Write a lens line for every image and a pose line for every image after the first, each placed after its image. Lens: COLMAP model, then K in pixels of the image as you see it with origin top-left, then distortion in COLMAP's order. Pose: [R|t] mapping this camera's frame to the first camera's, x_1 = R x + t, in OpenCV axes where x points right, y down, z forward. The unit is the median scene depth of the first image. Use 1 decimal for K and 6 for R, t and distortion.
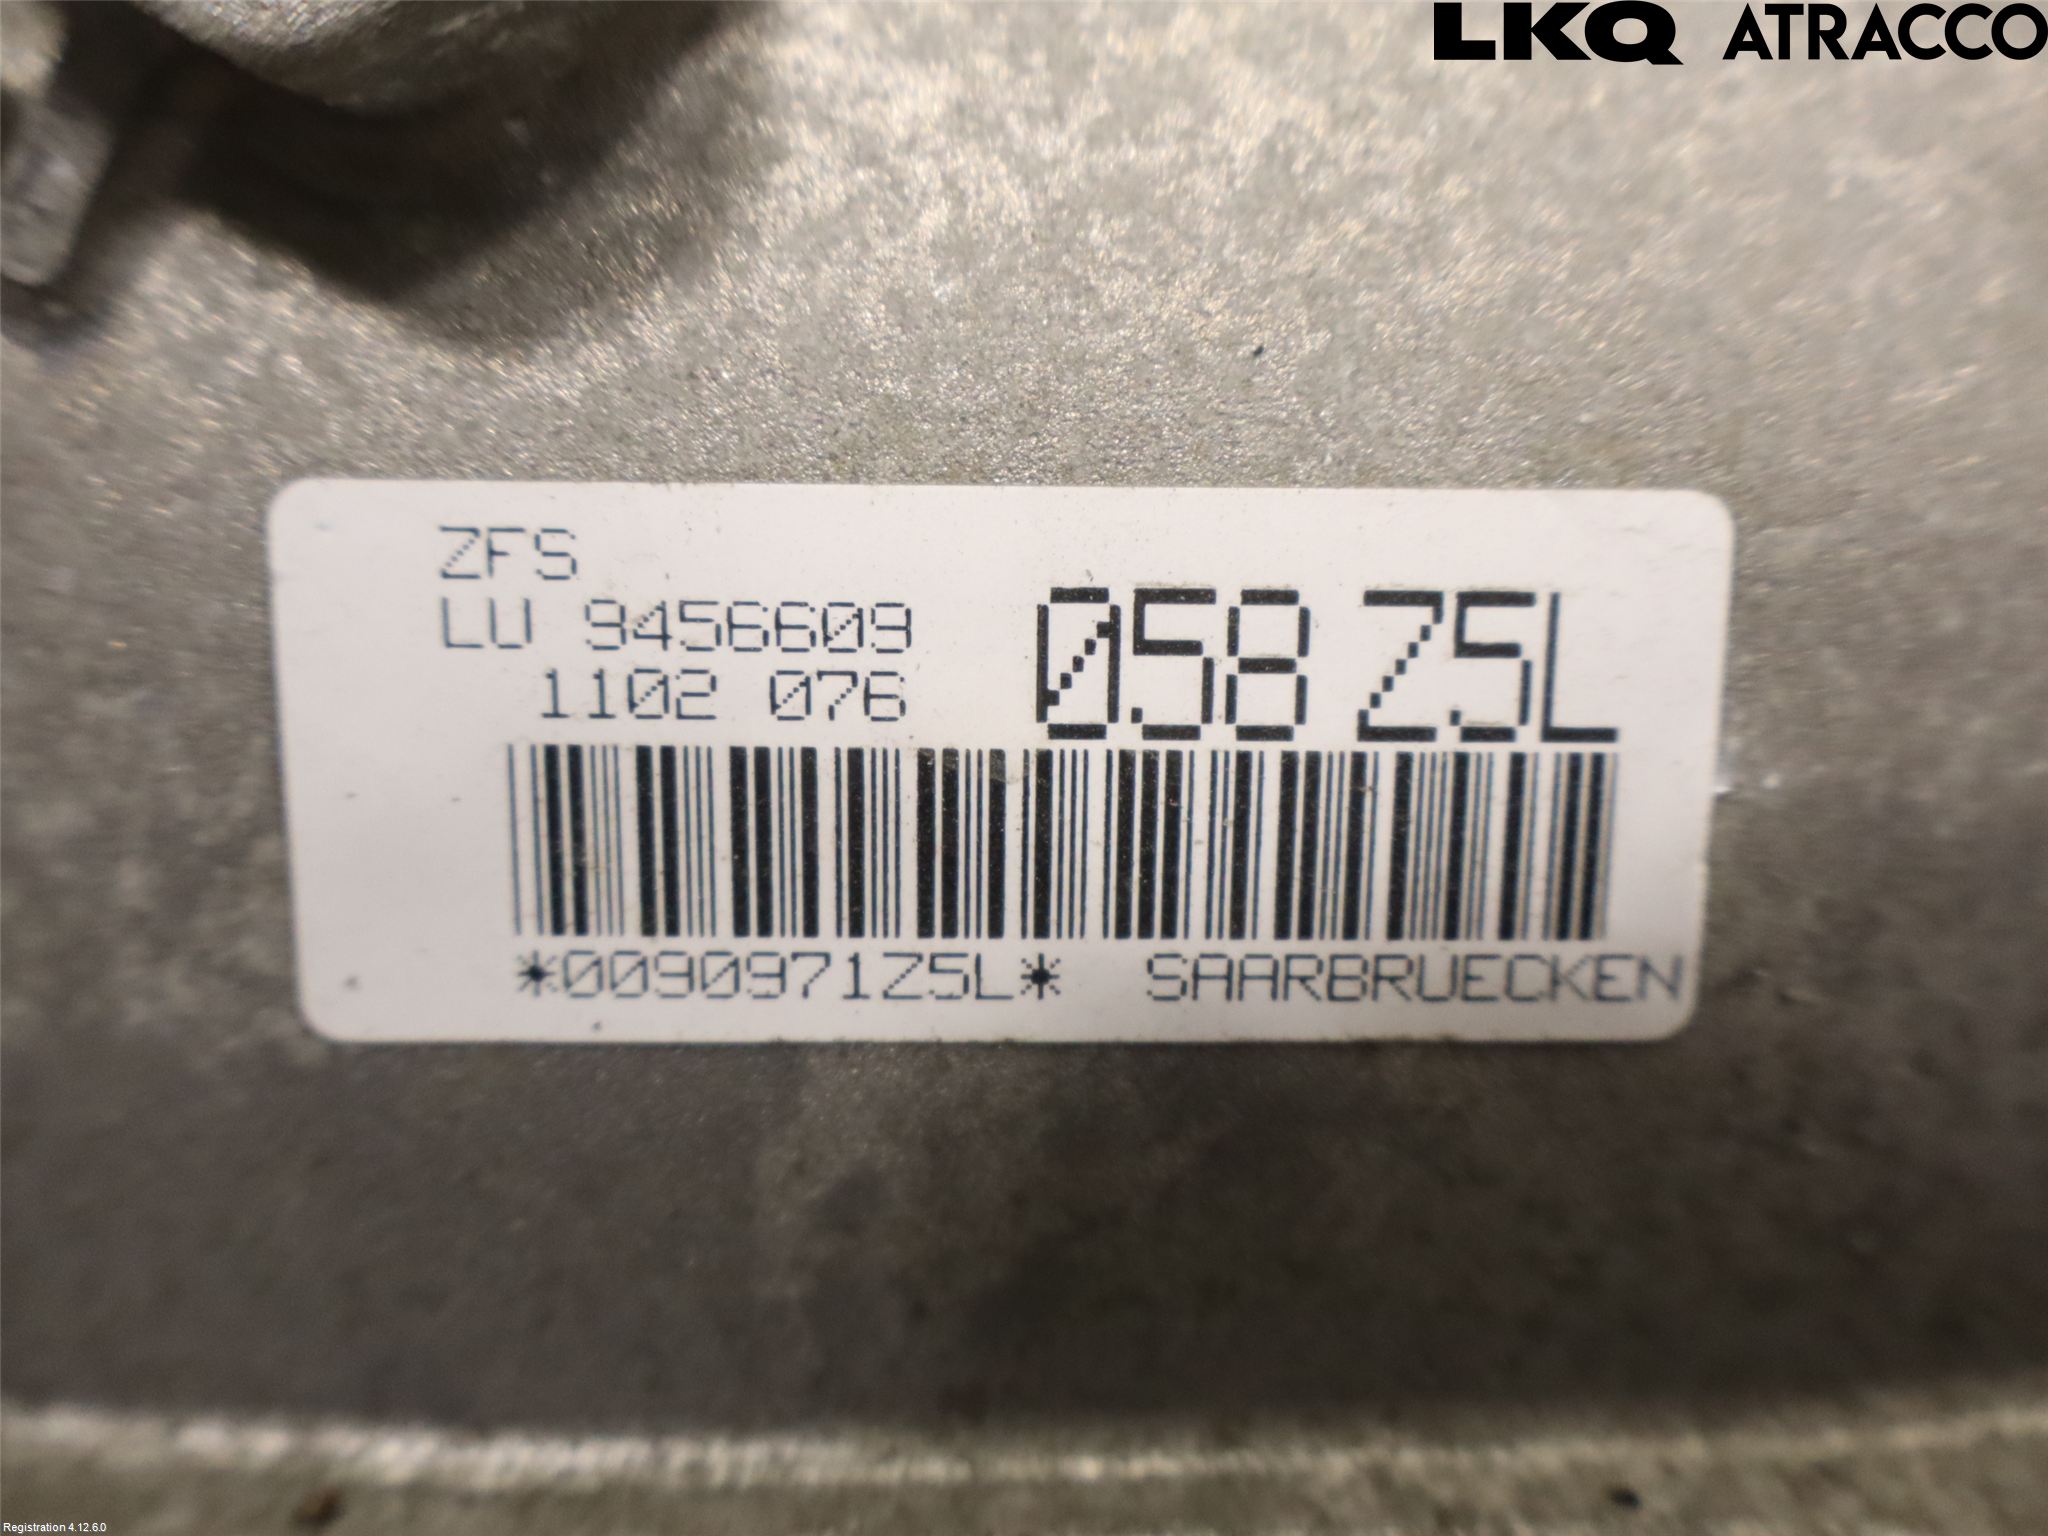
lens RADIAL K [[1691.6, 0, 1026.0], [0, 1691.6, 767.7], [0, 0, 1]] dist [0.008287, -0.003422]
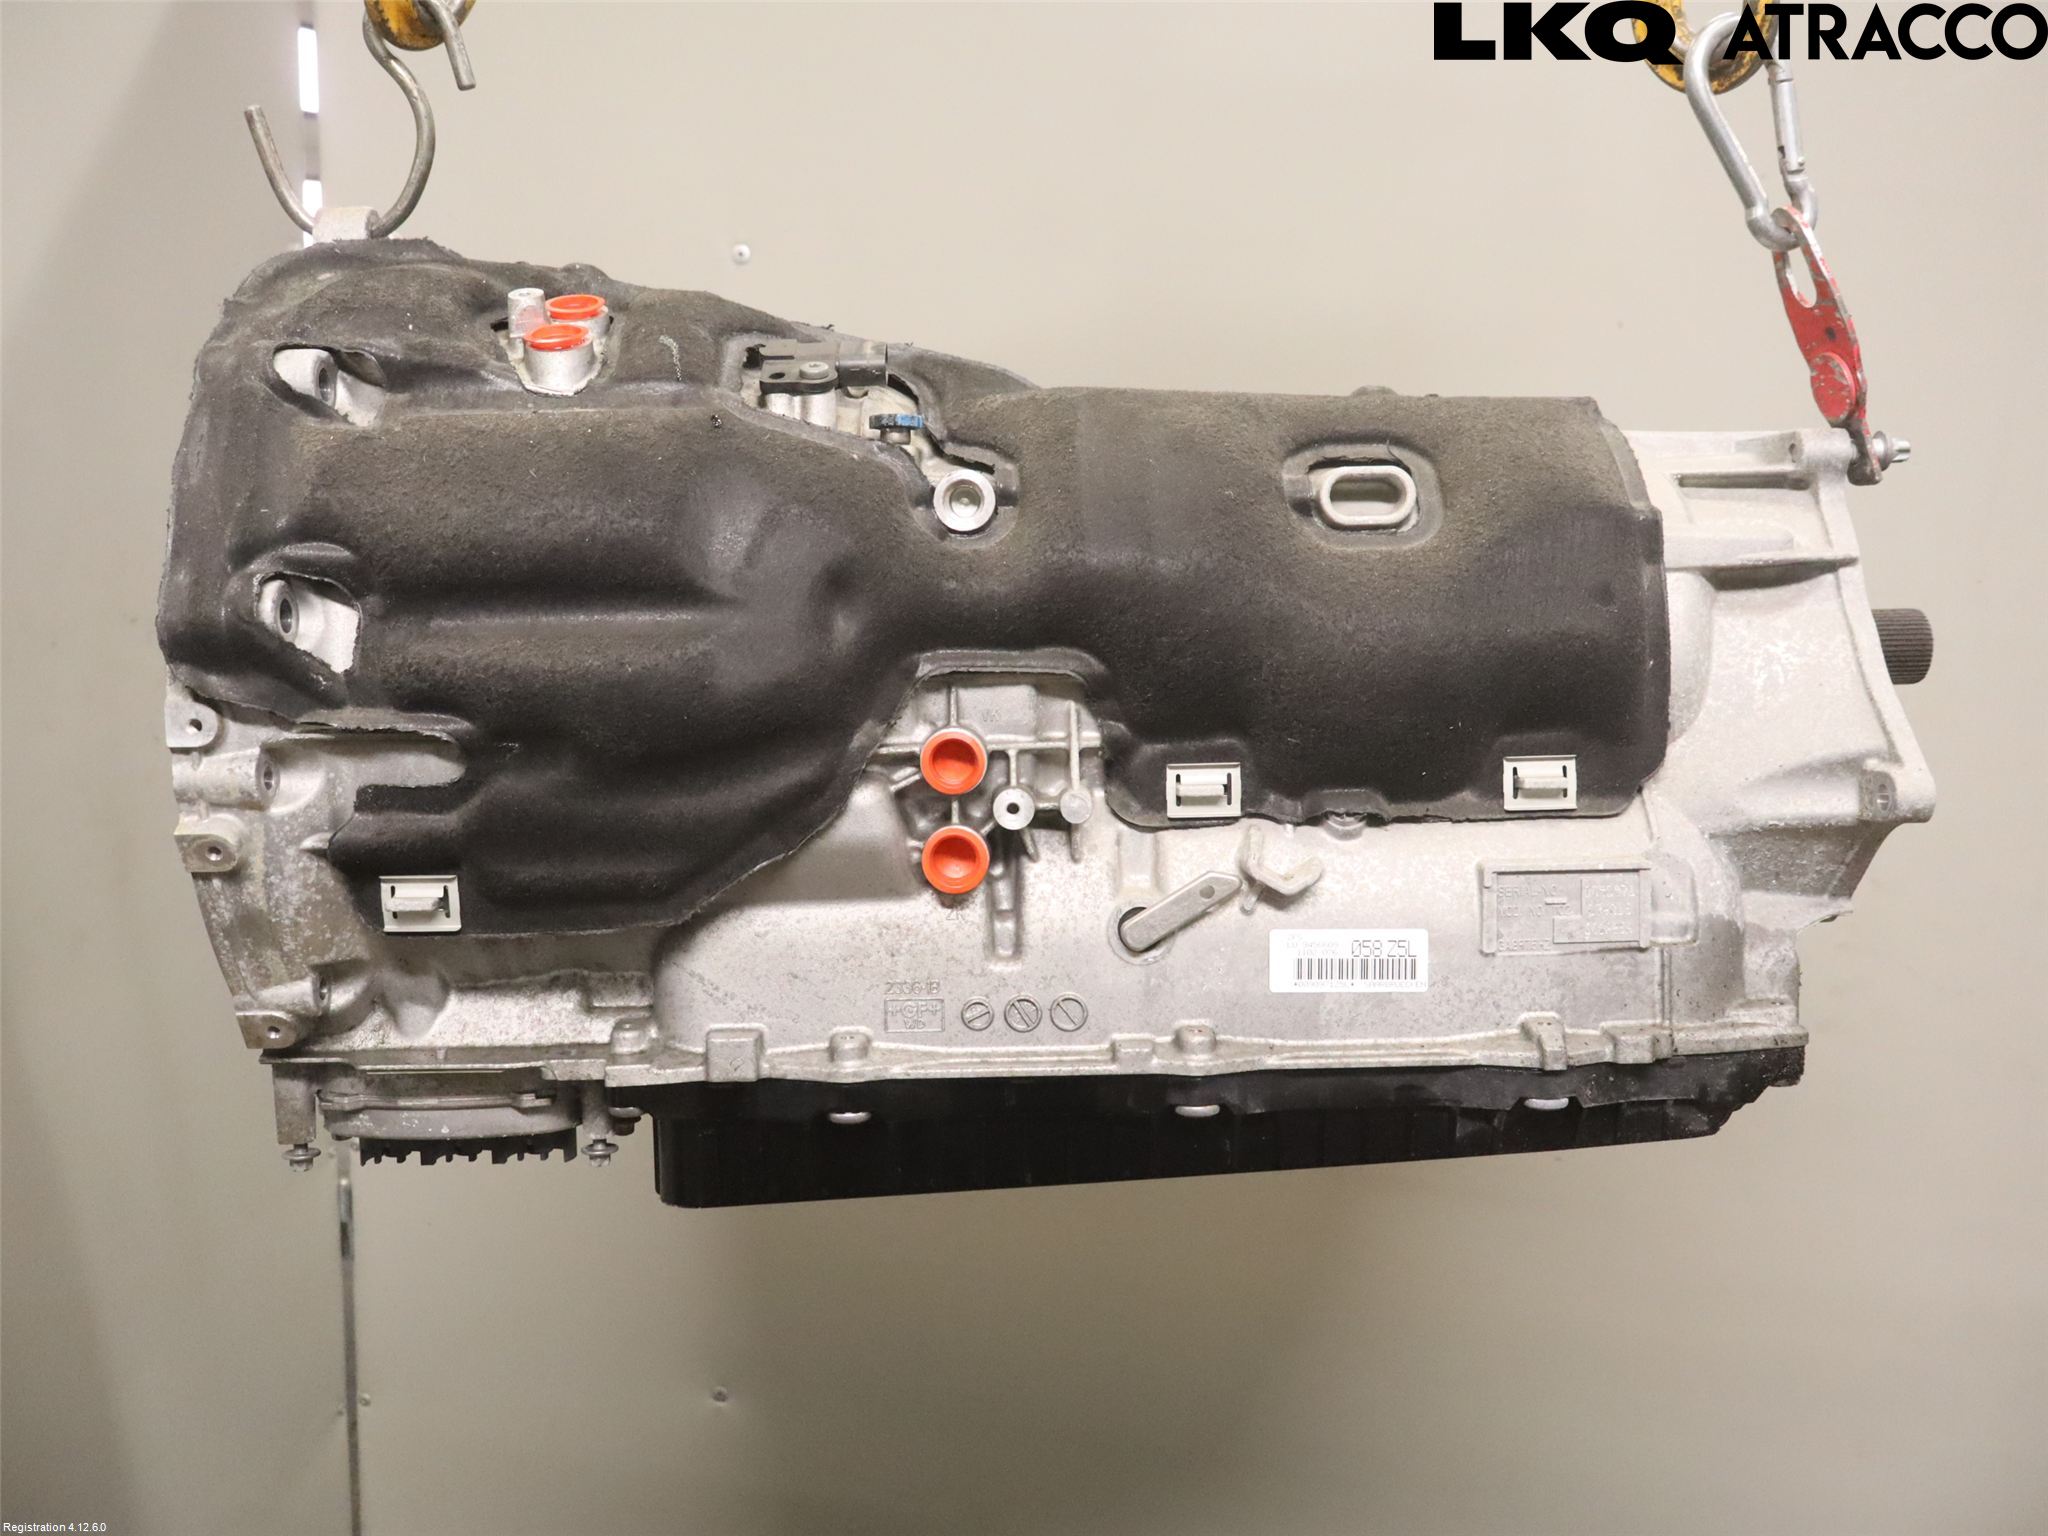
lens RADIAL K [[1691.6, 0, 1025.8], [0, 1691.6, 764.3], [0, 0, 1]] dist [0.008287, -0.003422]
pose [[0.999770, -0.010660, -0.018608, -1.565000], [0.008766, 0.995042, -0.099073, -0.161652], [0.019572, 0.098887, 0.994906, -8.180194]]
